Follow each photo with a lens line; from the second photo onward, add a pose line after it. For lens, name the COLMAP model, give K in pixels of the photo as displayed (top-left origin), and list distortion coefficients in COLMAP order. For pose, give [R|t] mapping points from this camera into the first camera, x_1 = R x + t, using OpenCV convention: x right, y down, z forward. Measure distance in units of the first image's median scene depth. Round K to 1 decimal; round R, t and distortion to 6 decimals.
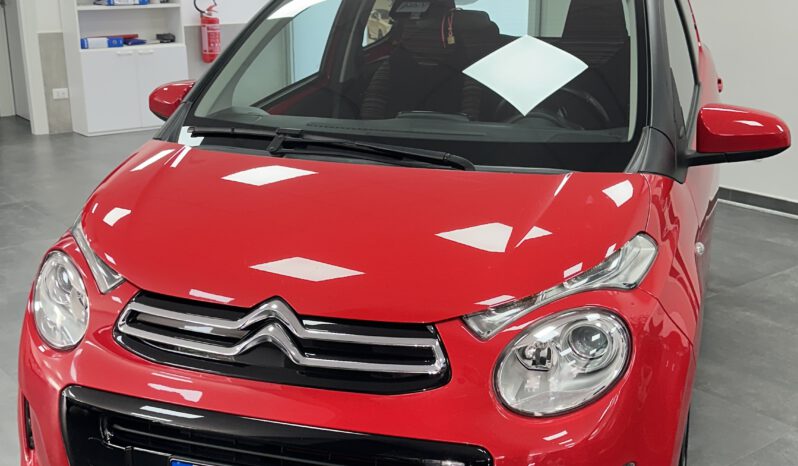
lens RADIAL K [[790.3, 0, 399.0], [0, 790.3, 233.0], [0, 0, 1]] dist [0.013585, 0.012845]
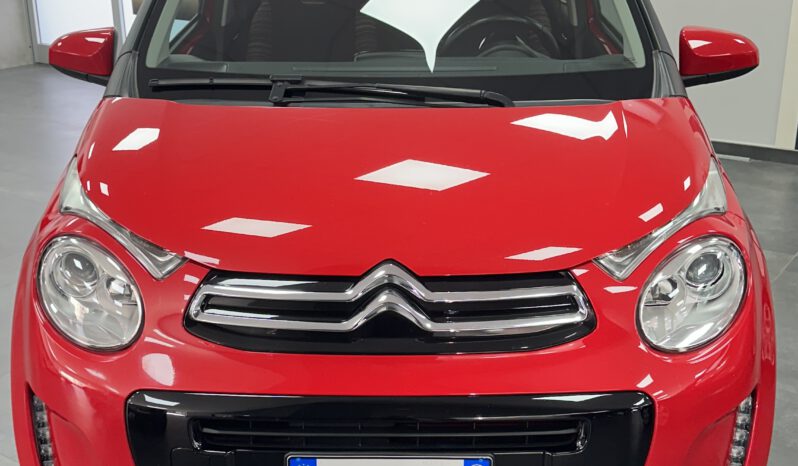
lens RADIAL K [[790.3, 0, 399.0], [0, 790.3, 233.0], [0, 0, 1]] dist [0.013585, 0.012845]
pose [[0.970645, -0.102225, 0.217712, -0.231703], [0.086864, 0.993081, 0.079019, -0.013587], [-0.224283, -0.057788, 0.972809, 0.086189]]
